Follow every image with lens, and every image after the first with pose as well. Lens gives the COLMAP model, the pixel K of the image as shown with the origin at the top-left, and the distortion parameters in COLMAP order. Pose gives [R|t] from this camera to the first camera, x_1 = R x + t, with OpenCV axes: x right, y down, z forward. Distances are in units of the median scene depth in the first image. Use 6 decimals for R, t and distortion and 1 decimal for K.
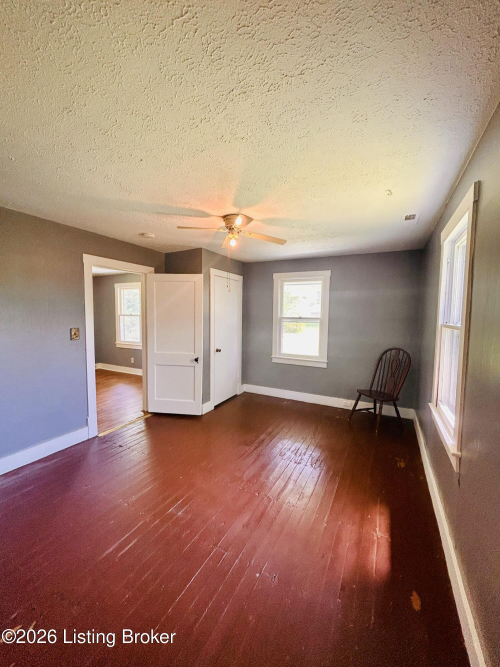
lens RADIAL K [[270.2, 0, 245.9], [0, 270.2, 333.4], [0, 0, 1]] dist [0.000464, -0.000002]
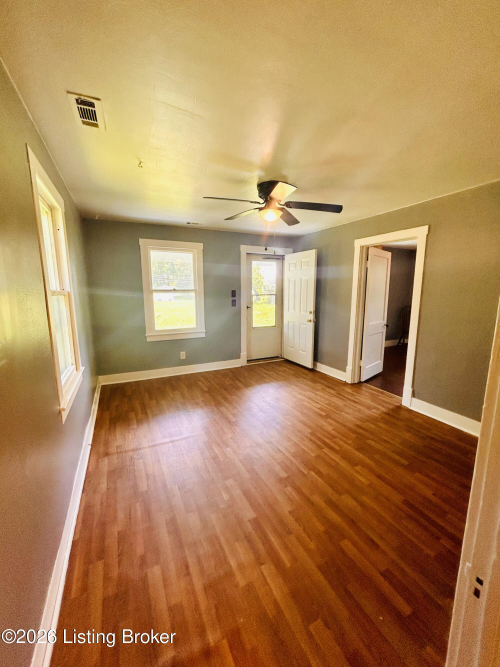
lens RADIAL K [[270.2, 0, 245.9], [0, 270.2, 333.4], [0, 0, 1]] dist [0.000464, -0.000002]
pose [[0.600469, -0.145937, 0.786218, -0.440881], [0.063786, 0.988814, 0.134827, -0.020551], [-0.797100, -0.030810, 0.603061, 0.228025]]
